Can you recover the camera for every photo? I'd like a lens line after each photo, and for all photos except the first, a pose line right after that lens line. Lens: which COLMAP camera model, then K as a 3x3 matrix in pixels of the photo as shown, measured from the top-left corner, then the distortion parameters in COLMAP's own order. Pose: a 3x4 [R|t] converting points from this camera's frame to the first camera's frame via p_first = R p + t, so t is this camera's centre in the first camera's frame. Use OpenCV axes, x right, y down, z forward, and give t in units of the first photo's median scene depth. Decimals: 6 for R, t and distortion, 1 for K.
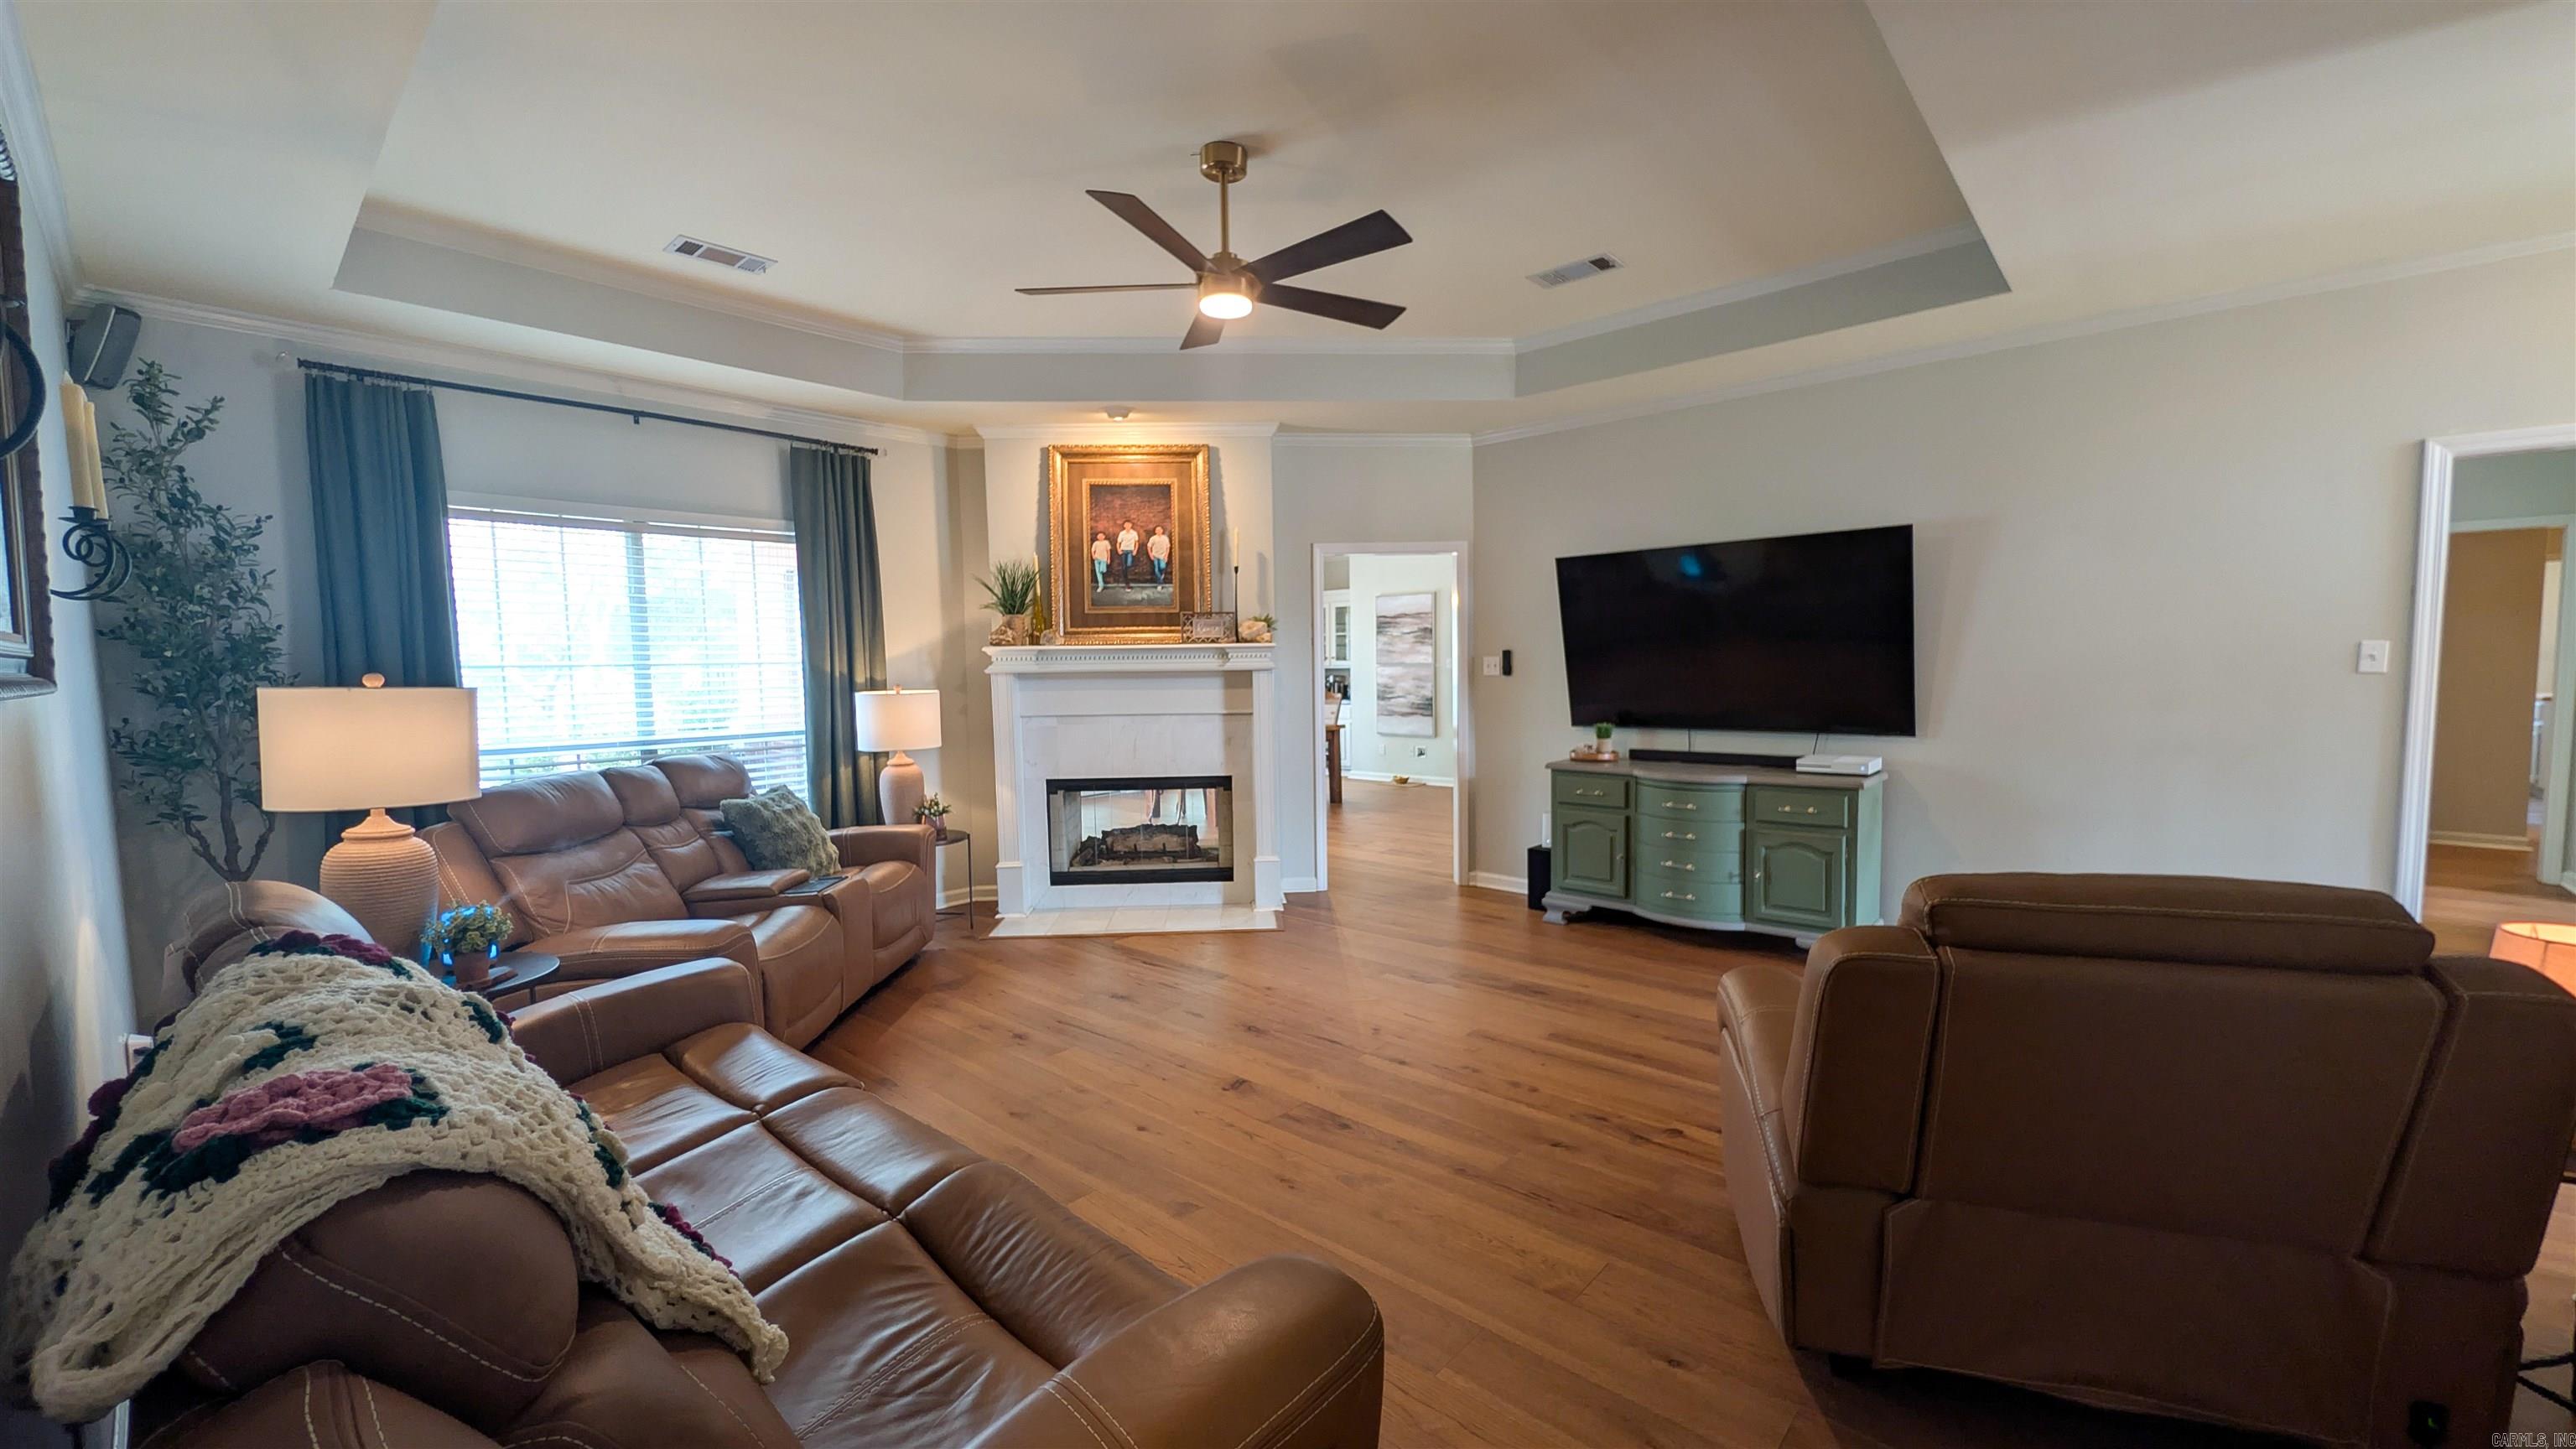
lens RADIAL K [[991.1, 0, 1286.3], [0, 991.1, 743.1], [0, 0, 1]] dist [0.002923, 0.001221]
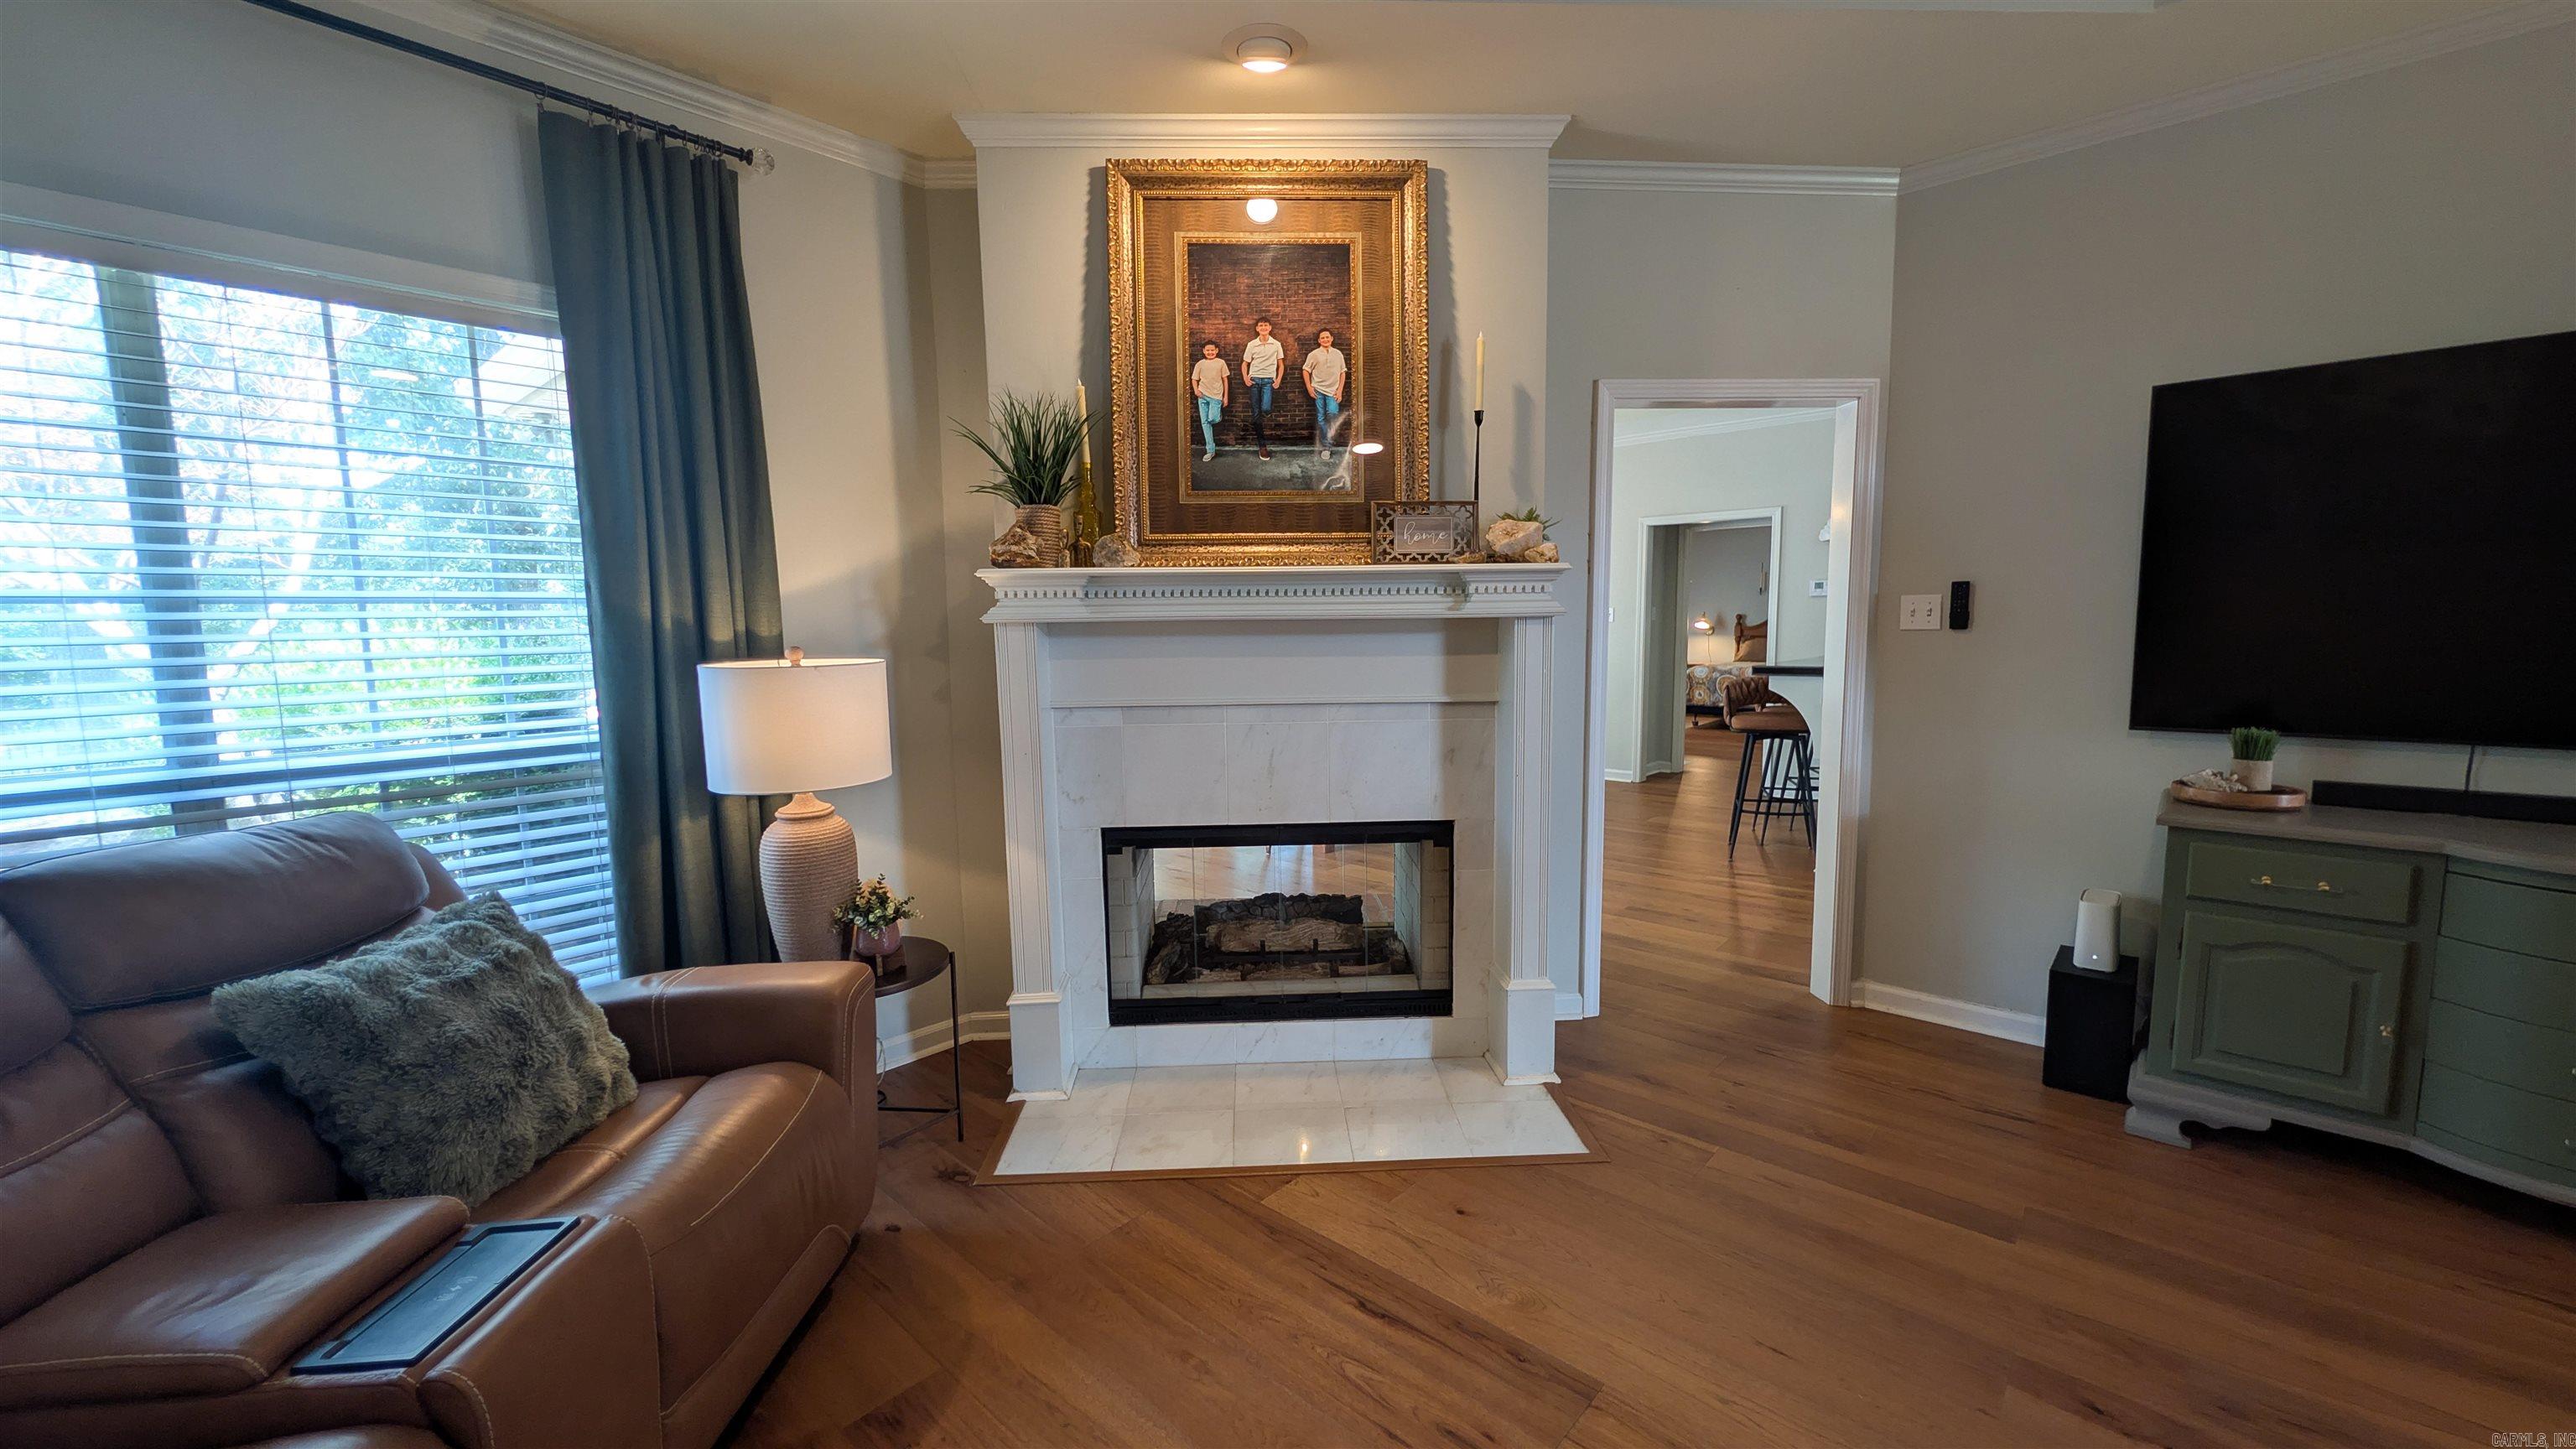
lens RADIAL K [[991.1, 0, 1287.7], [0, 991.1, 737.9], [0, 0, 1]] dist [0.002923, 0.001221]
pose [[0.999998, 0.001856, -0.000640, -0.148160], [-0.001830, 0.999268, 0.038204, -0.031669], [0.000710, -0.038202, 0.999270, 0.494373]]
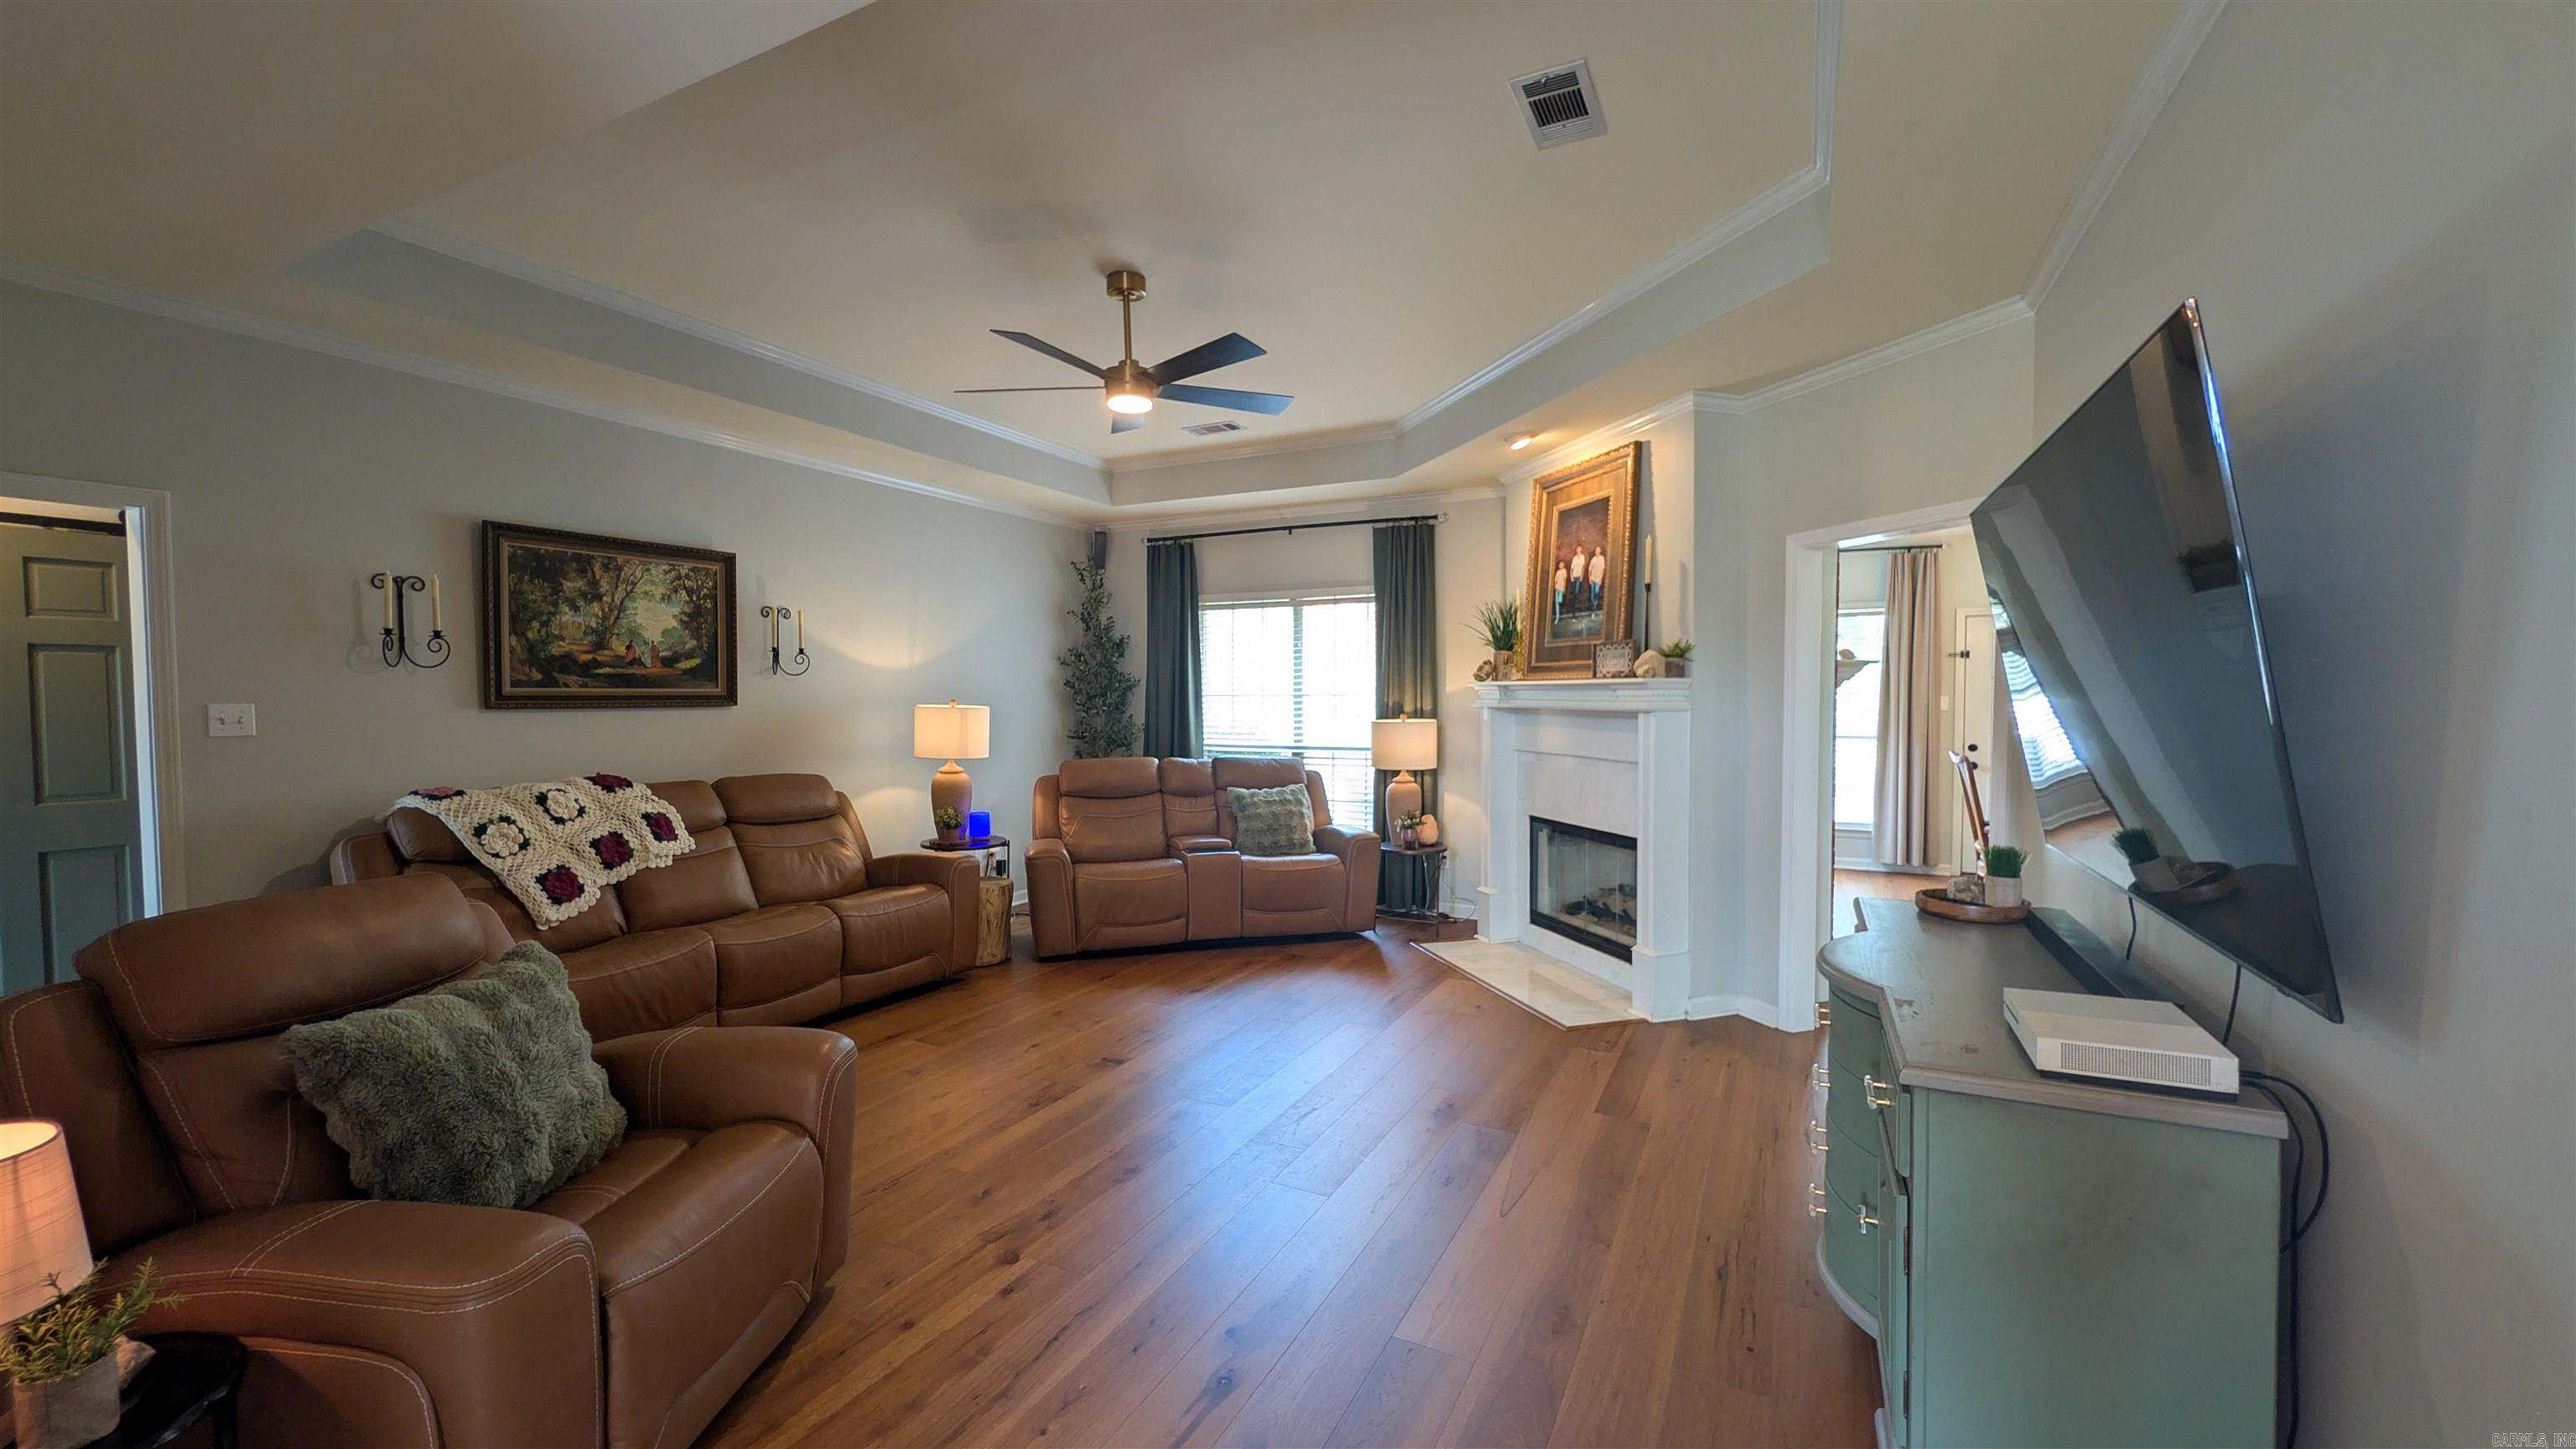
lens RADIAL K [[991.1, 0, 1288.4], [0, 991.1, 735.4], [0, 0, 1]] dist [0.002923, 0.001221]
pose [[0.262764, 0.055521, -0.963261, 0.668215], [-0.078910, 0.996235, 0.035896, -0.060605], [0.961628, 0.066579, 0.266156, 0.513555]]
